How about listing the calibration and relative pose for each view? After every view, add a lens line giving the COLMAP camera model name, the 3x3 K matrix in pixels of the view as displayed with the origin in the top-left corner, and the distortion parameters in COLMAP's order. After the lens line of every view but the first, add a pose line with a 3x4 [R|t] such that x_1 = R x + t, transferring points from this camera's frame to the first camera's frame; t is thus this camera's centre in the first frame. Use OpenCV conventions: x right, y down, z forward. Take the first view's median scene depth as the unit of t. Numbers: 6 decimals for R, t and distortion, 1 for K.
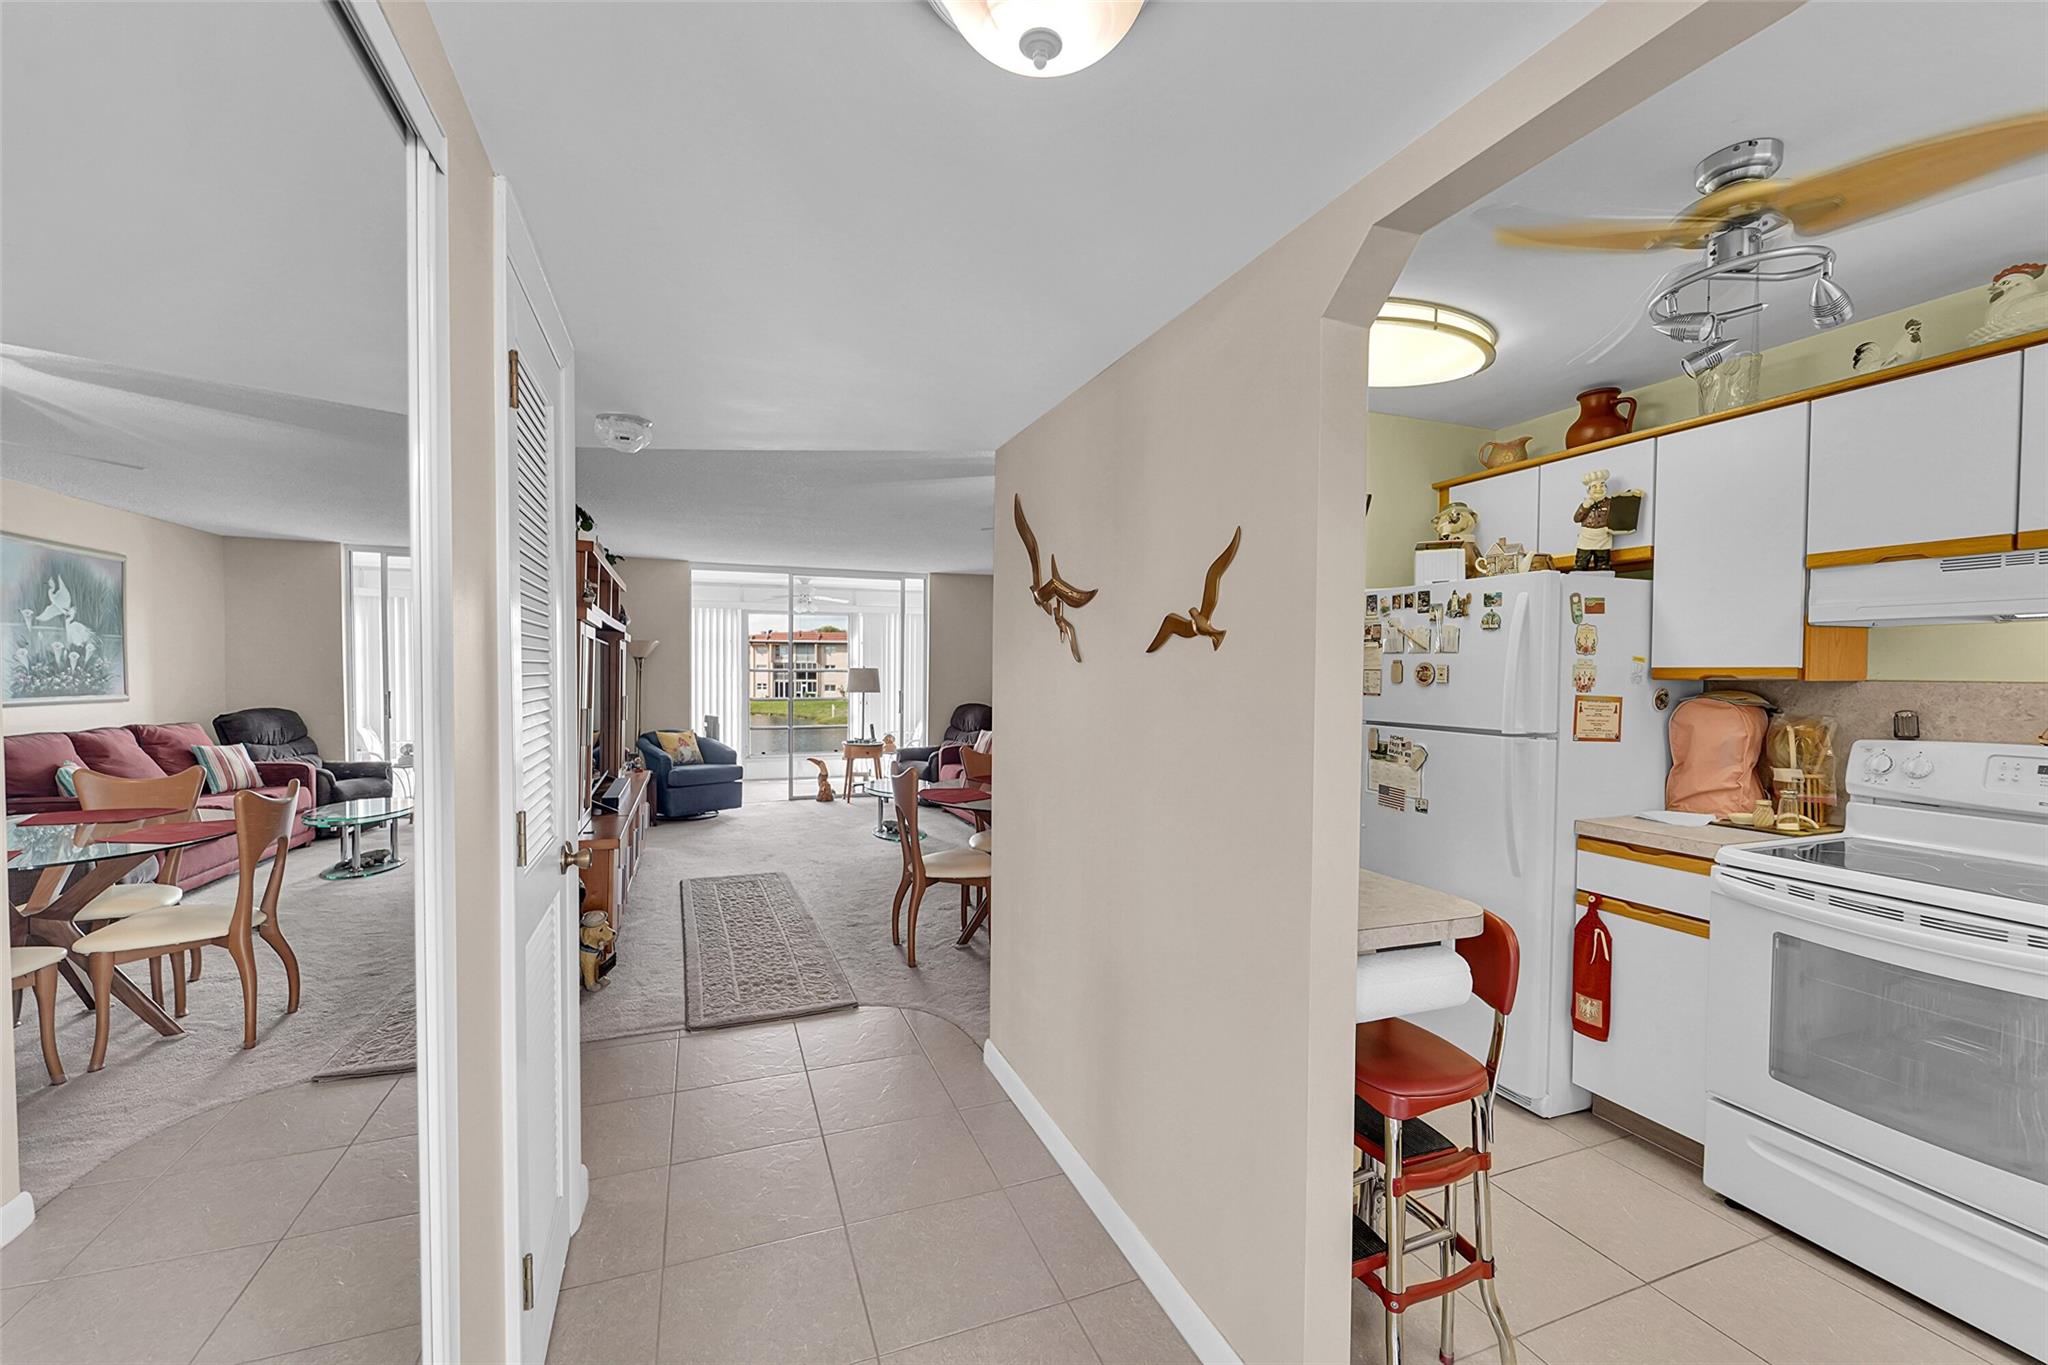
lens RADIAL K [[824.0, 0, 1013.5], [0, 824.0, 694.0], [0, 0, 1]] dist [-0.000575, 0.000032]
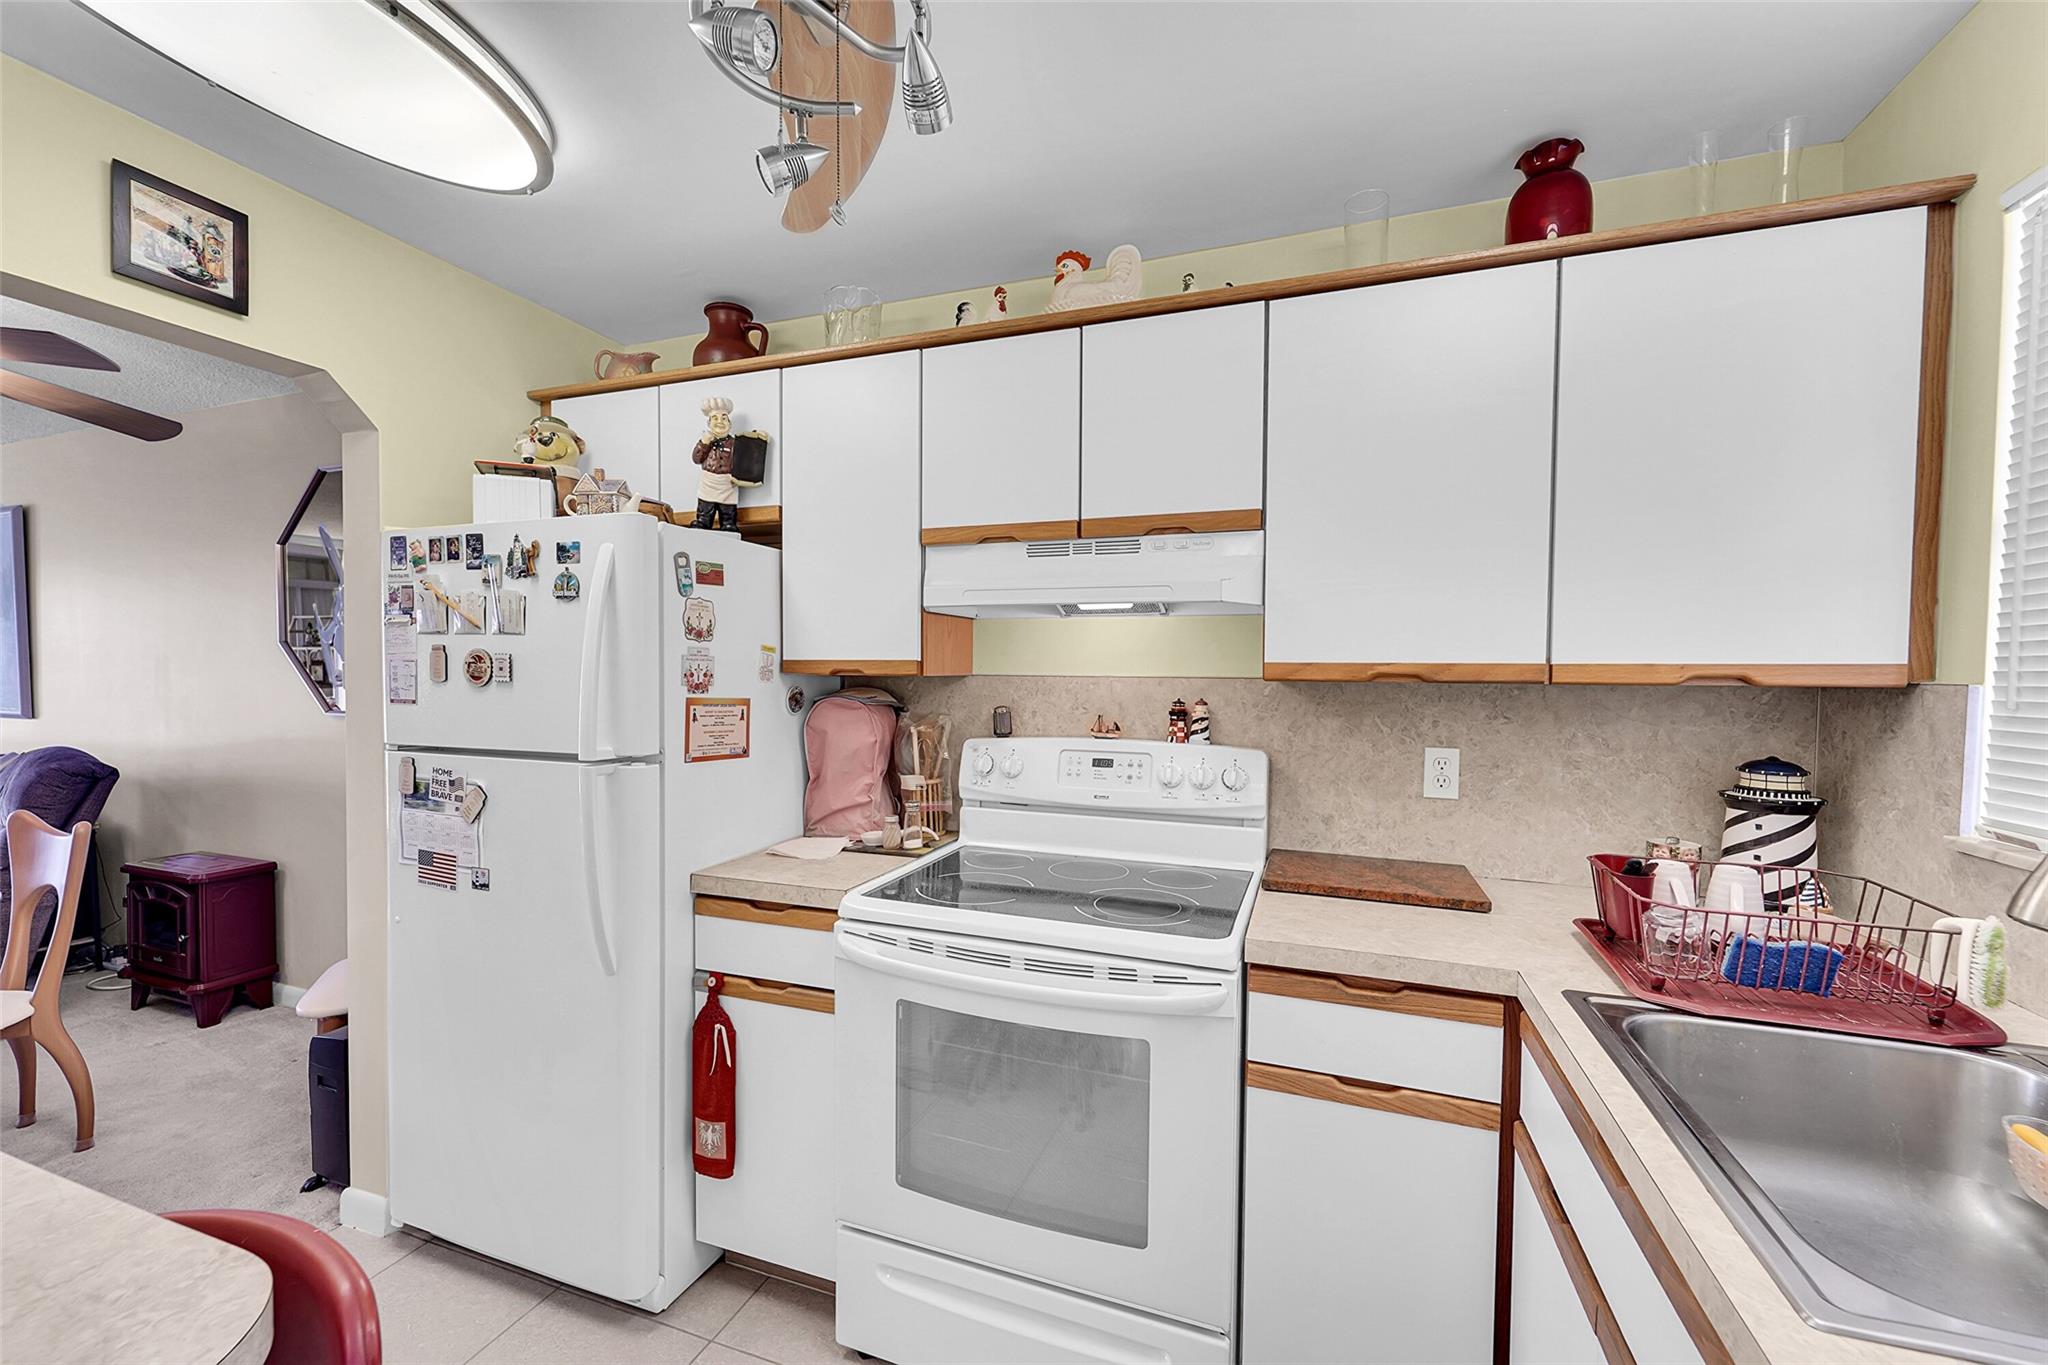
lens RADIAL K [[824.0, 0, 1013.5], [0, 824.0, 694.0], [0, 0, 1]] dist [-0.000575, 0.000032]
pose [[0.655959, -0.022761, 0.754453, 0.332154], [0.017487, 0.999735, 0.014956, -0.007441], [-0.754594, 0.003383, 0.656183, 0.324043]]
